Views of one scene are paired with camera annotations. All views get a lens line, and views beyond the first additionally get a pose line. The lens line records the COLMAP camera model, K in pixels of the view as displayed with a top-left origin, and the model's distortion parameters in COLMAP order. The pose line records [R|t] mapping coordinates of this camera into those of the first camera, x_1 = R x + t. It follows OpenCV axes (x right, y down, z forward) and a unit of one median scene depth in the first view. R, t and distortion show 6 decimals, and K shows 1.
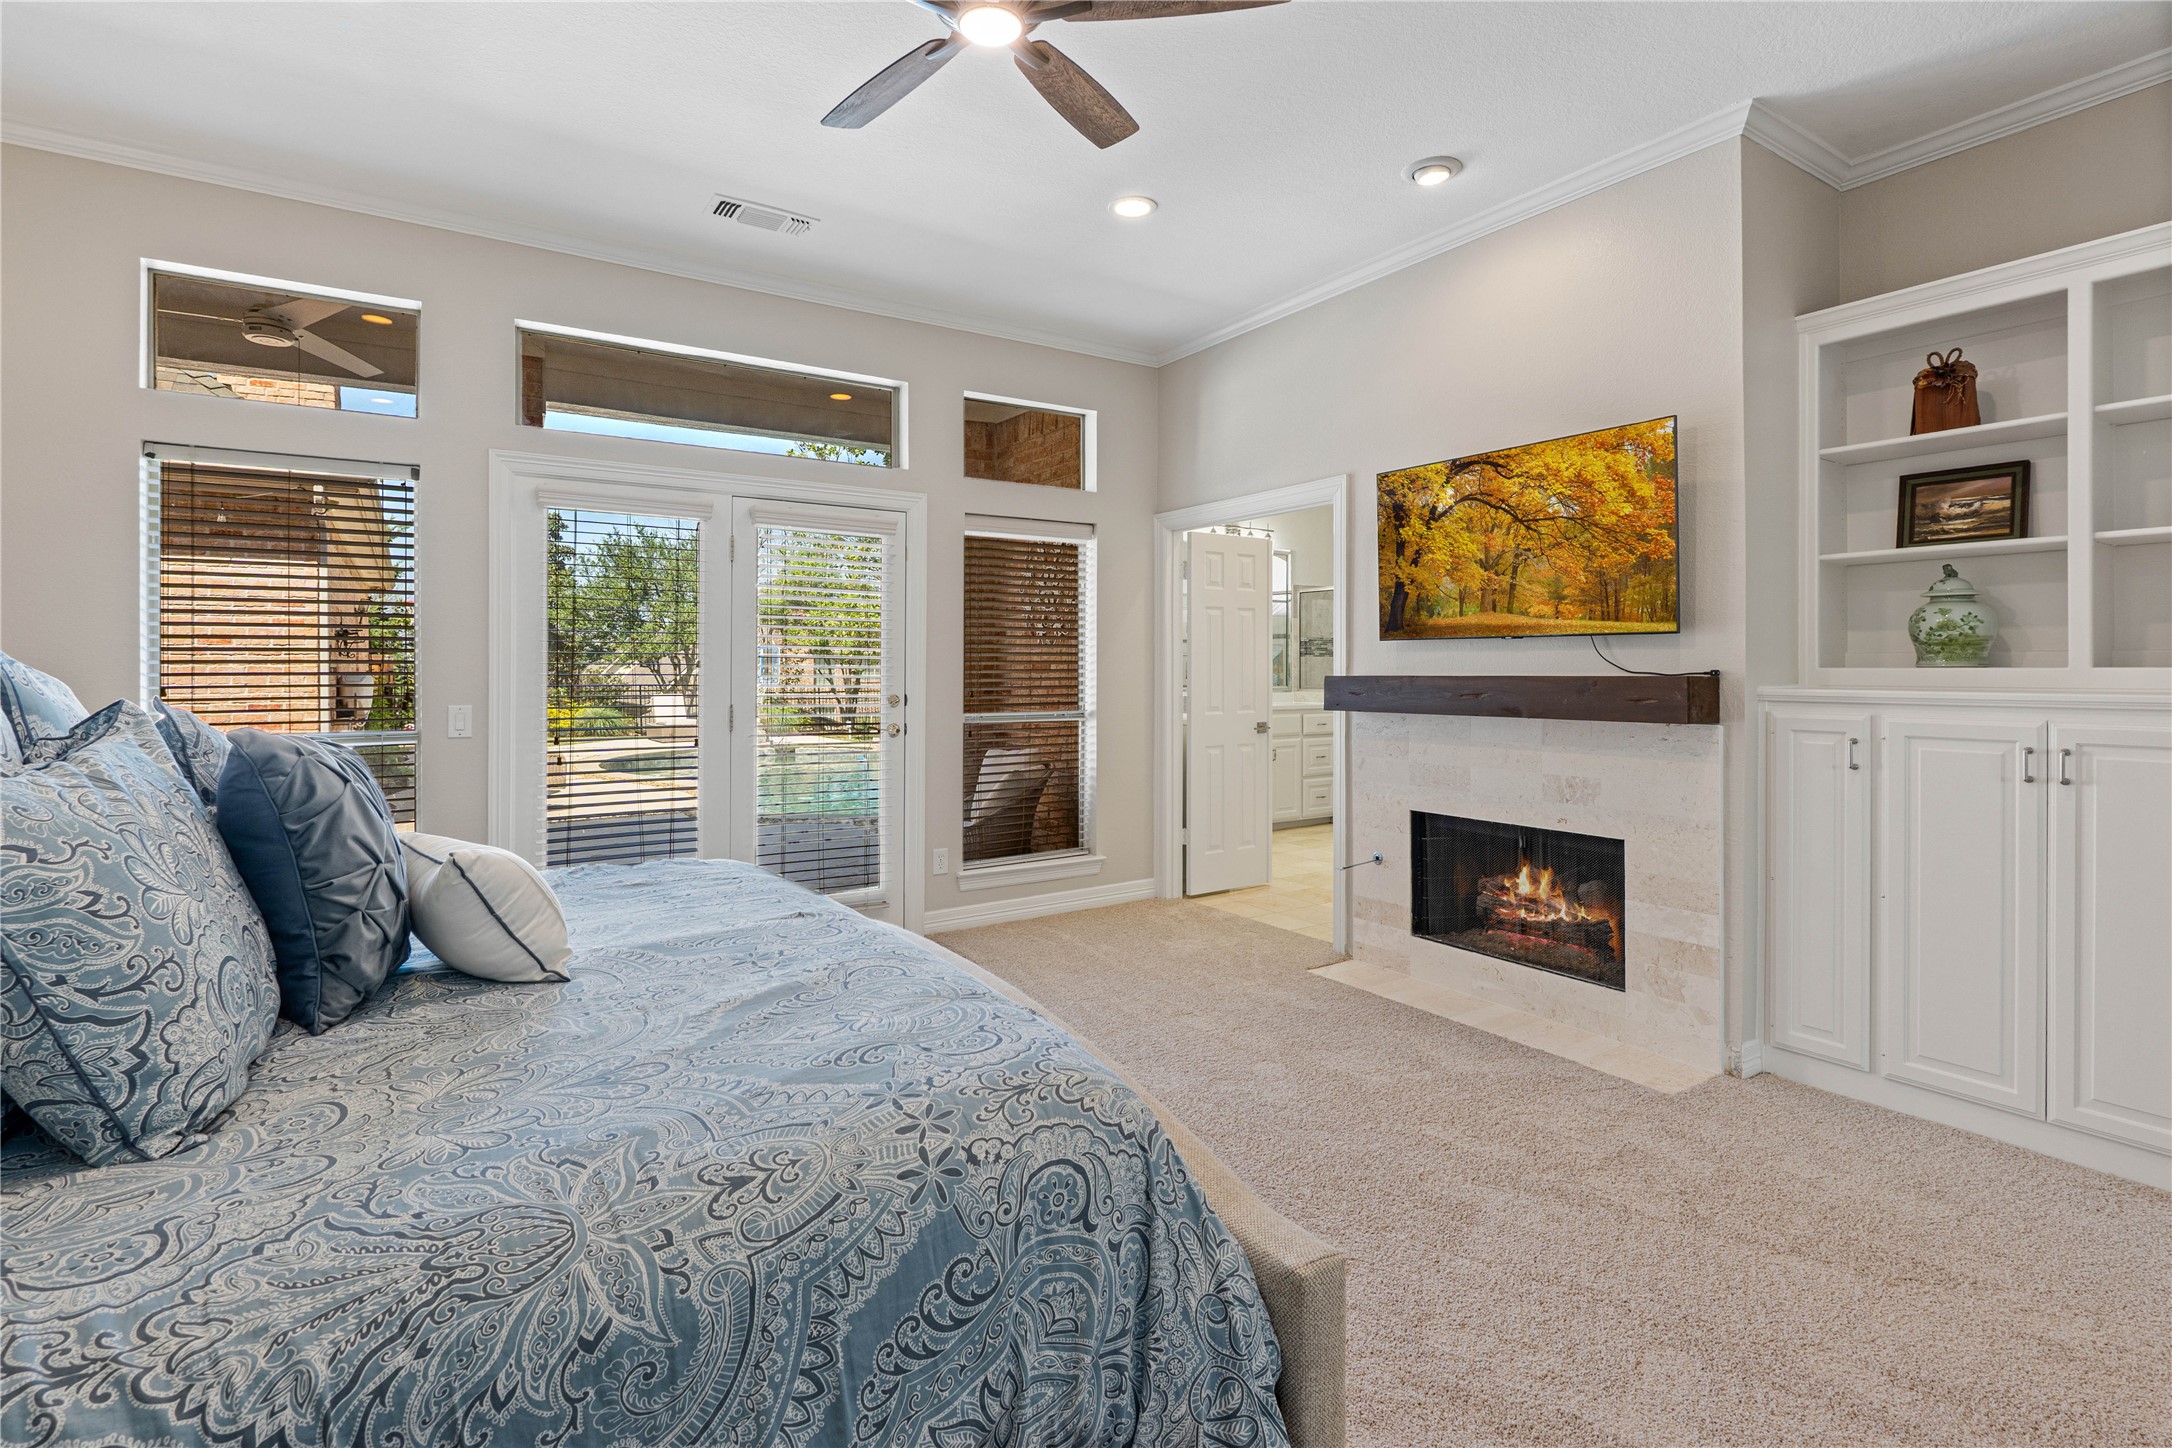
lens RADIAL K [[1022.9, 0, 1084.6], [0, 1022.9, 669.4], [0, 0, 1]] dist [-0.000147, 0.000560]
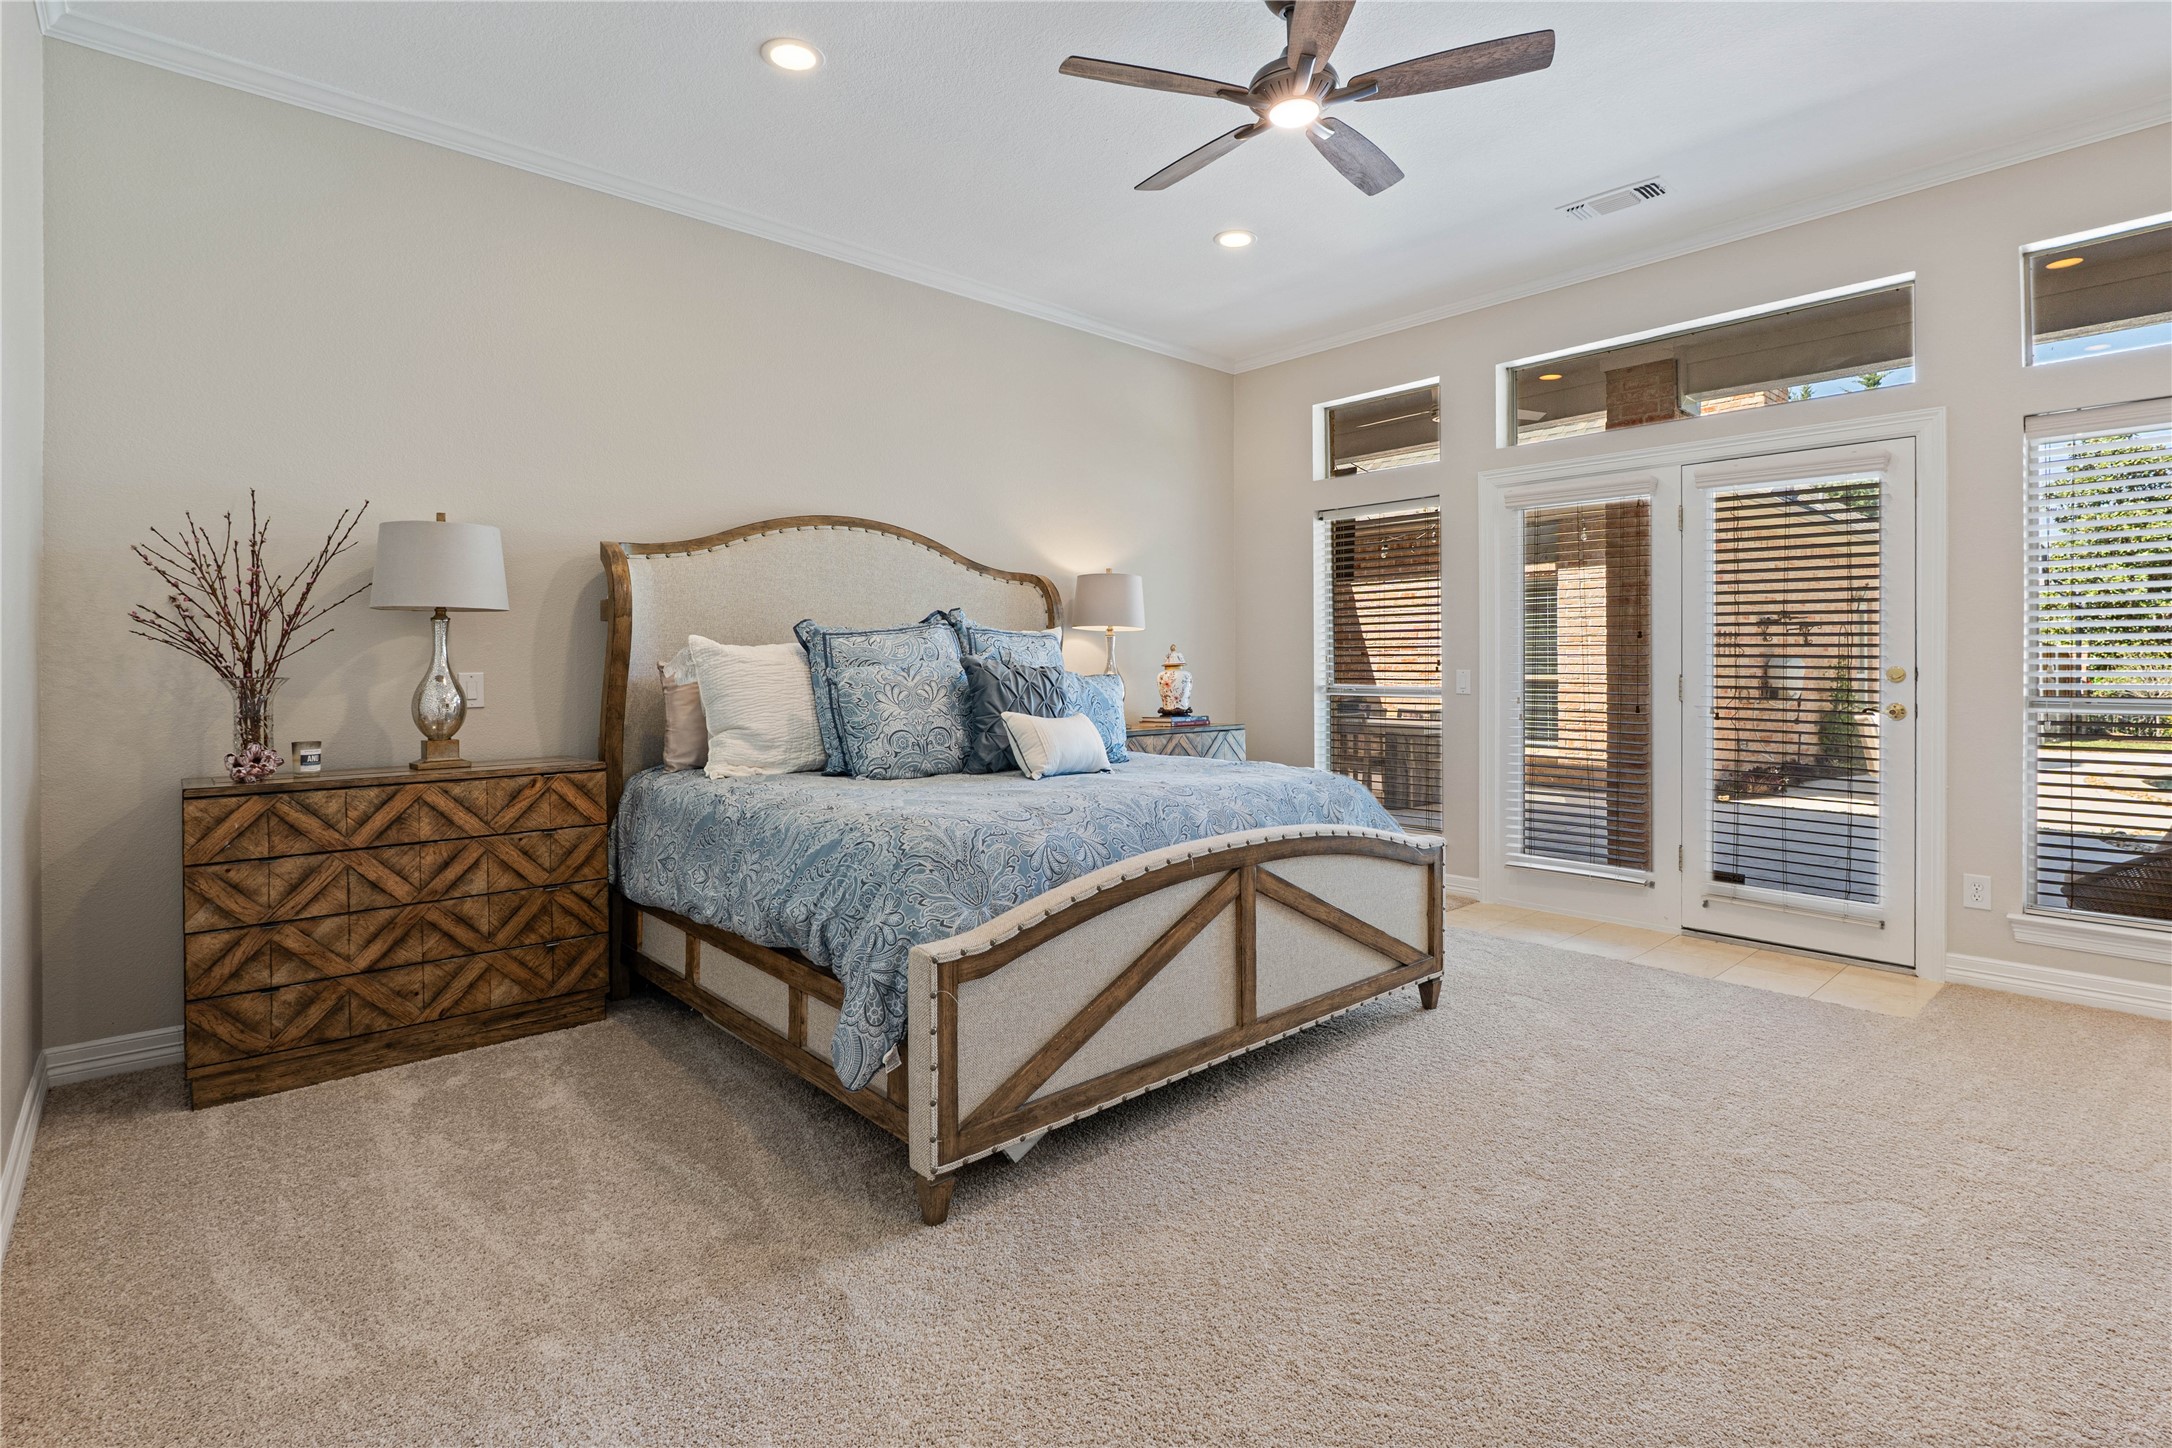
lens RADIAL K [[1022.9, 0, 1084.6], [0, 1022.9, 669.4], [0, 0, 1]] dist [-0.000147, 0.000560]
pose [[0.151284, 0.006811, -0.988467, 0.587994], [0.002002, 0.999972, 0.007197, 0.022283], [0.988488, -0.003067, 0.151266, 0.289296]]
